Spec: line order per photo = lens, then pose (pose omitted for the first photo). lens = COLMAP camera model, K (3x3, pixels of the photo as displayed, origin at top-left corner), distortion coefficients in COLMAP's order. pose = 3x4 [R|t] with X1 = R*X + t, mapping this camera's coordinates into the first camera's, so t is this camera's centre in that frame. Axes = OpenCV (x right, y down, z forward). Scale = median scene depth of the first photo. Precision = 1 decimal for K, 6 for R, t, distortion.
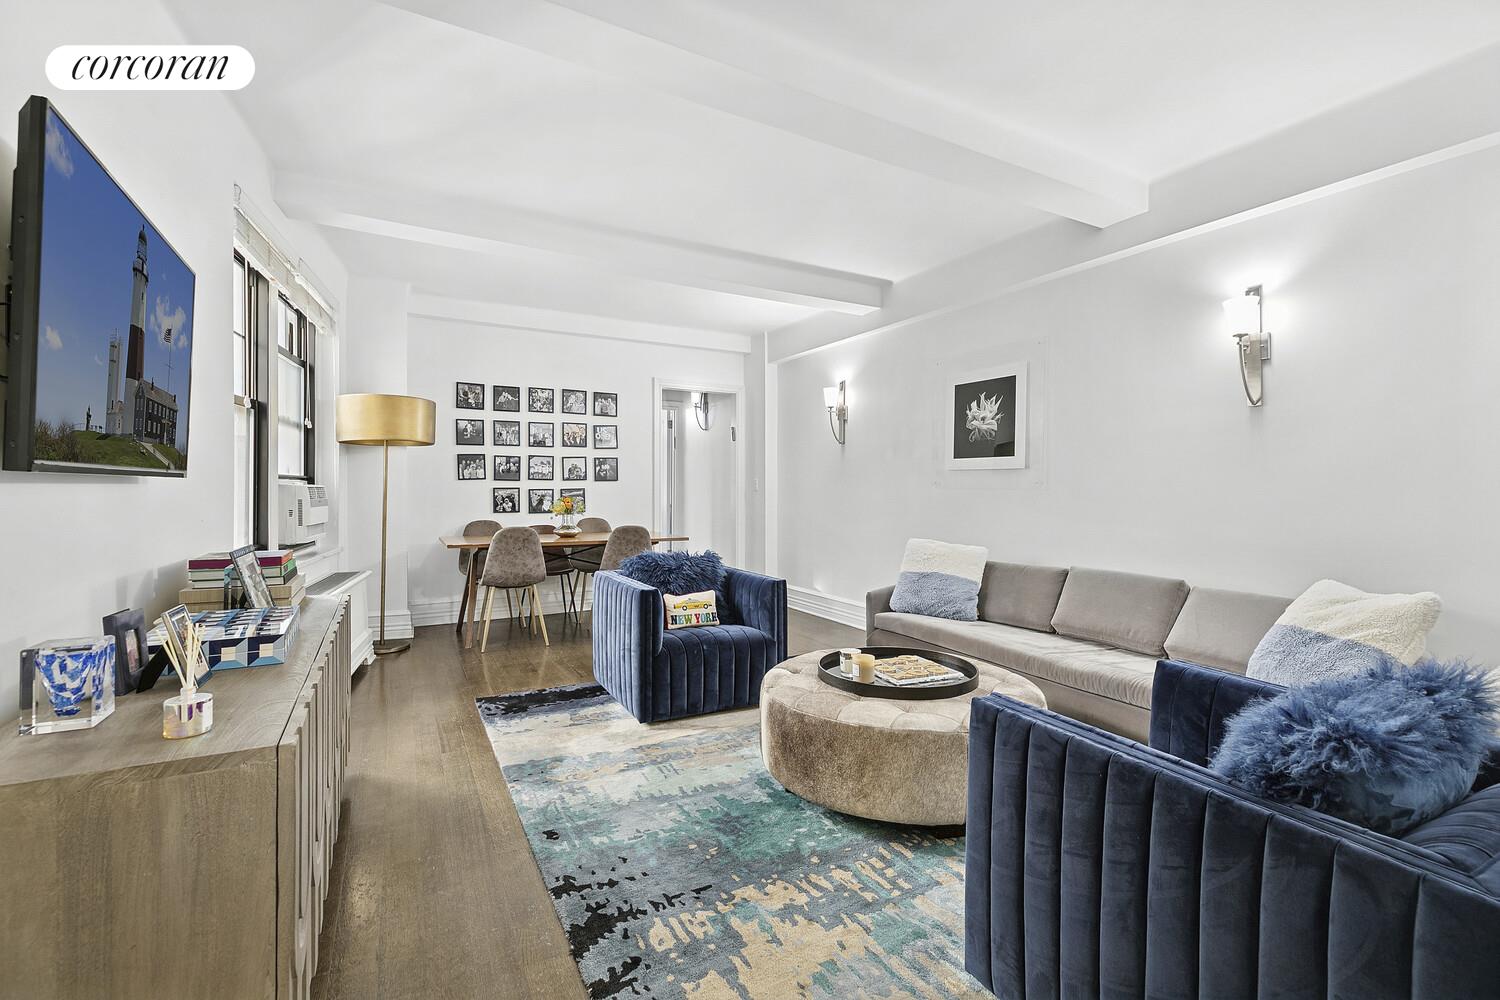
lens RADIAL K [[670.9, 0, 760.2], [0, 670.9, 502.3], [0, 0, 1]] dist [-0.000027, -0.000018]
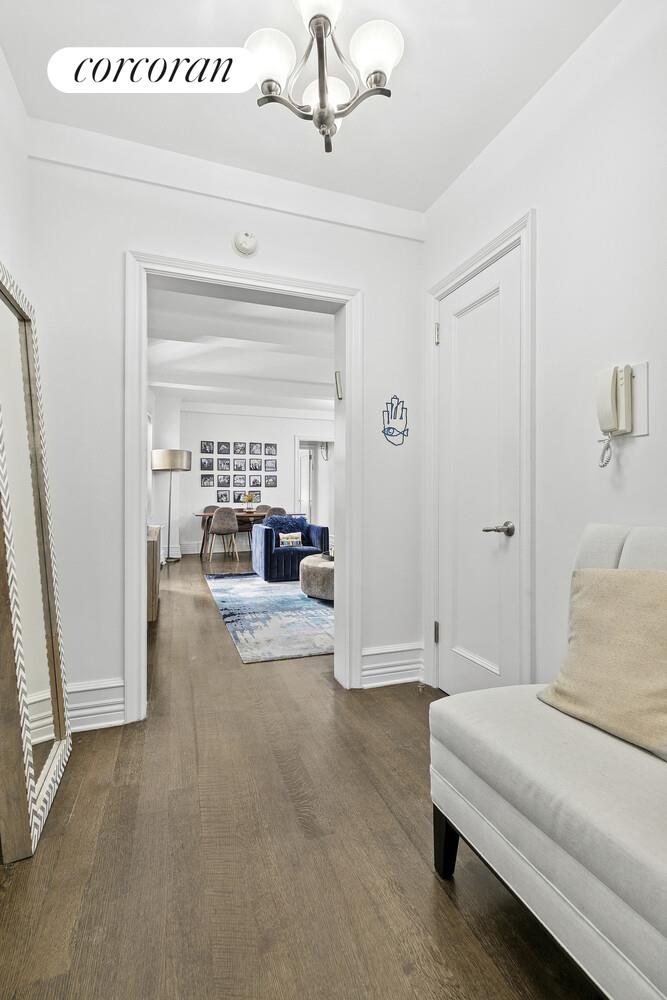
lens RADIAL K [[447.3, 0, 327.4], [0, 447.3, 493.7], [0, 0, 1]] dist [-0.000027, -0.000018]
pose [[0.986925, -0.001001, -0.161178, 0.173591], [-0.002544, 0.999759, -0.021783, 0.018967], [0.161161, 0.021908, 0.986685, -0.337526]]
